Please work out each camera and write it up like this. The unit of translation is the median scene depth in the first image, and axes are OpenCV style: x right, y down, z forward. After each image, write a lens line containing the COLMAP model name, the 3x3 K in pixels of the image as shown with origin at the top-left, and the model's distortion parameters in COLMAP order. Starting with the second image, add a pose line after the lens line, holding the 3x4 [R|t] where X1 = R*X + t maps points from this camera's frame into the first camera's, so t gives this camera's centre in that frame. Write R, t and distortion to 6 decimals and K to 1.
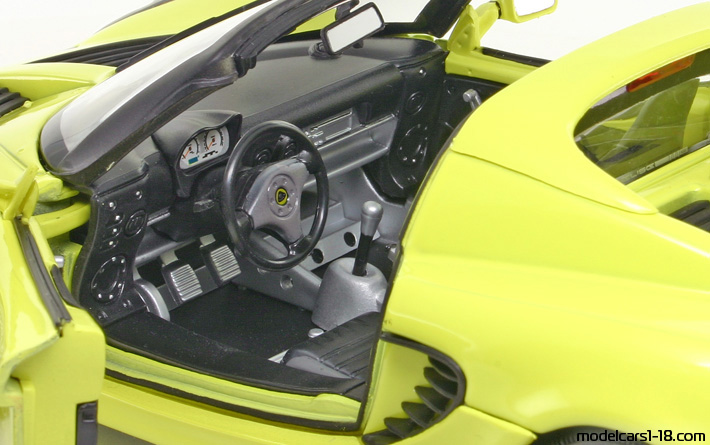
lens RADIAL K [[1812.6, 0, 354.0], [0, 1812.6, 225.6], [0, 0, 1]] dist [0.143963, 0.000000]
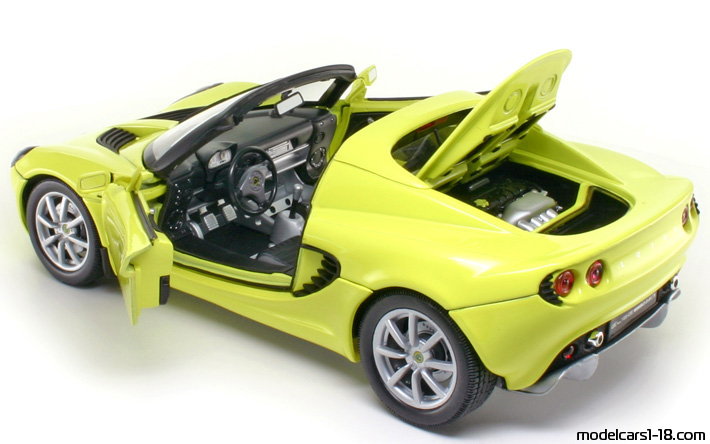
lens RADIAL K [[1063.3, 0, 356.9], [0, 1063.3, 216.8], [0, 0, 1]] dist [0.042468, 0.000000]
pose [[0.999707, 0.001107, 0.024166, 0.049723], [-0.001157, 0.999997, 0.002048, 0.023206], [-0.024163, -0.002075, 0.999706, -0.264408]]
